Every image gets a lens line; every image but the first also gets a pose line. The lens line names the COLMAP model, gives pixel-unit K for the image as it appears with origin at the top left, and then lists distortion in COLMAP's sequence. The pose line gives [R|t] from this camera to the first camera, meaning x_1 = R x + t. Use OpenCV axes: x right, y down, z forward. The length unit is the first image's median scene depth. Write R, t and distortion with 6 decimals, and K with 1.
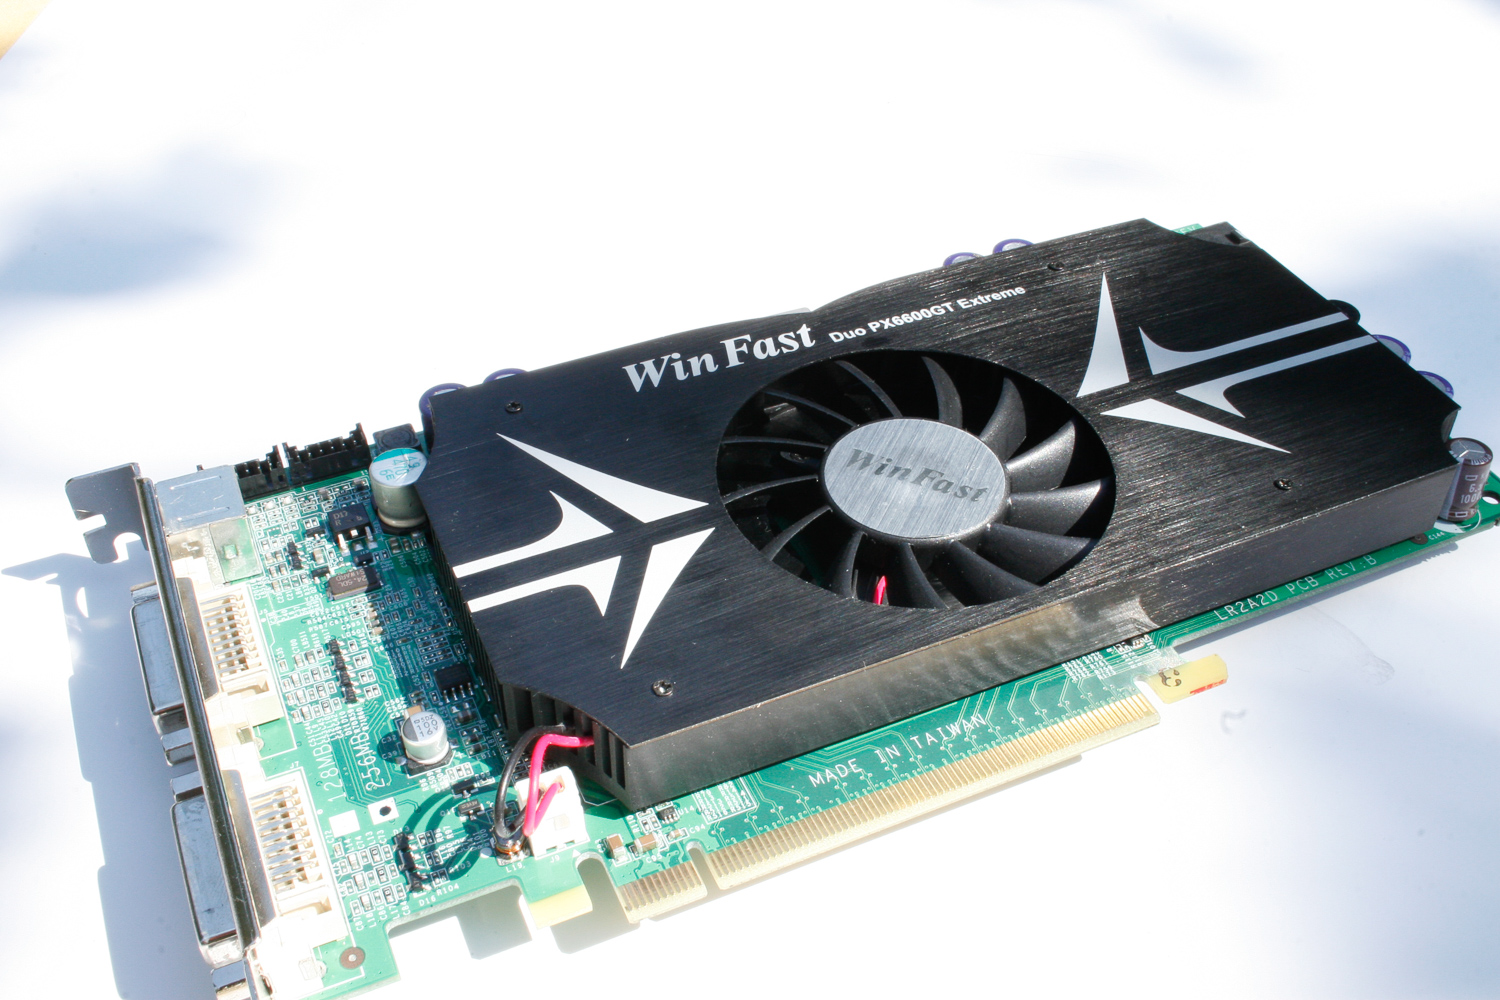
lens RADIAL K [[1634.0, 0, 750.0], [0, 1634.0, 500.0], [0, 0, 1]] dist [-0.010940, -0.001238]
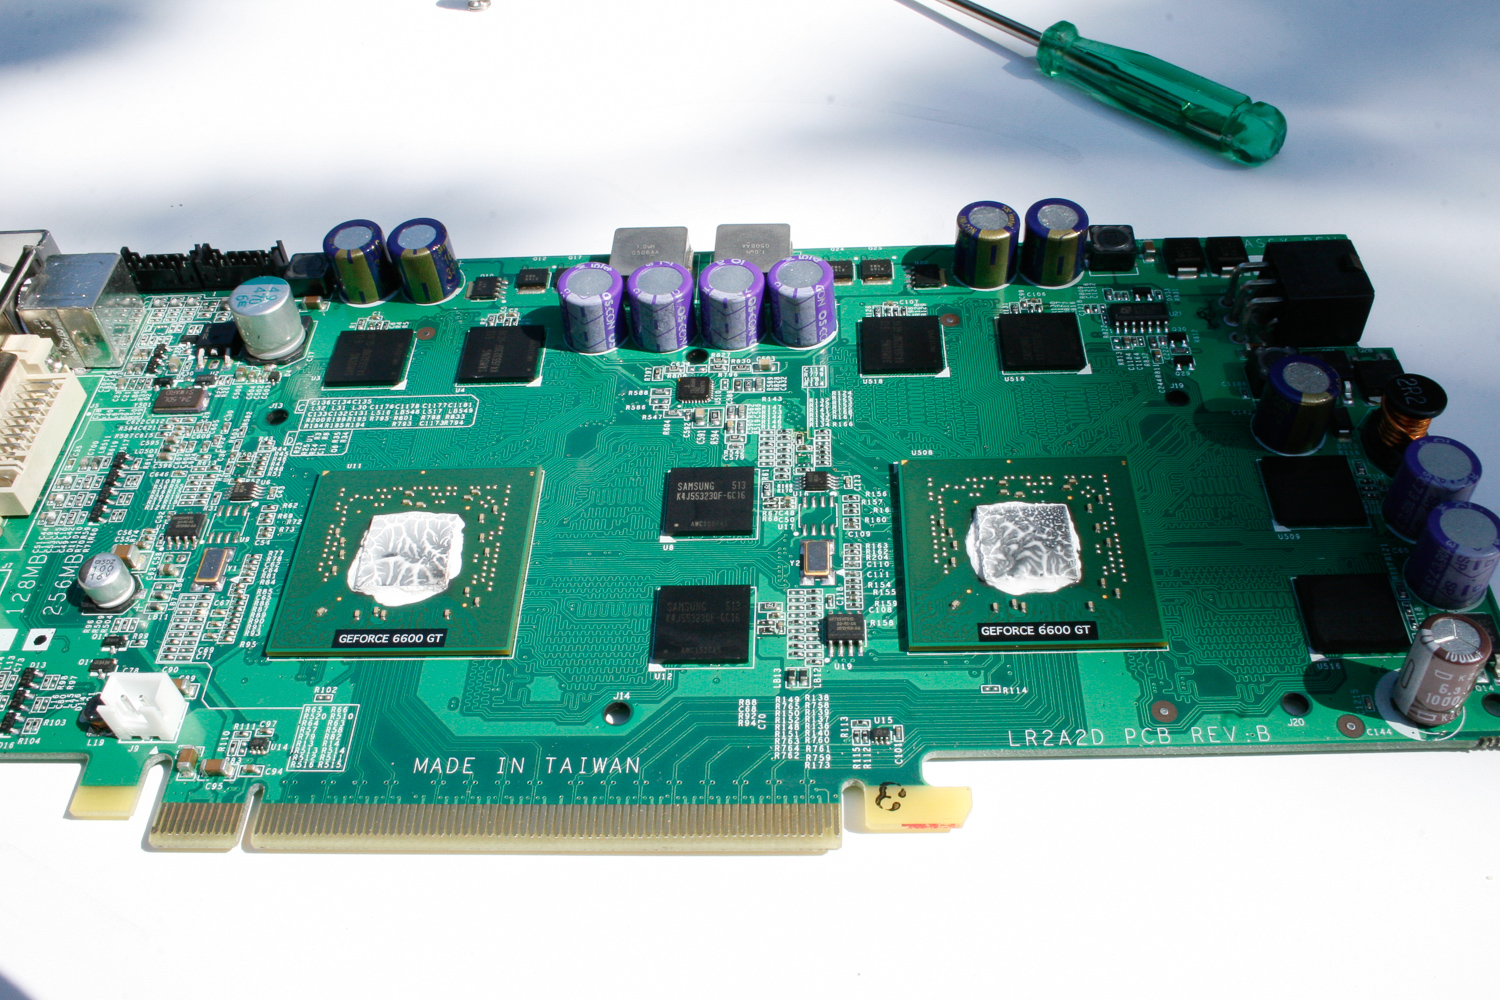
lens RADIAL K [[1440.9, 0, 750.0], [0, 1440.9, 500.0], [0, 0, 1]] dist [-0.059218, 0.019645]
pose [[0.889707, 0.286630, -0.355337, 0.419780], [-0.237939, 0.955402, 0.174905, -0.135440], [0.389623, -0.071066, 0.918229, 0.376492]]
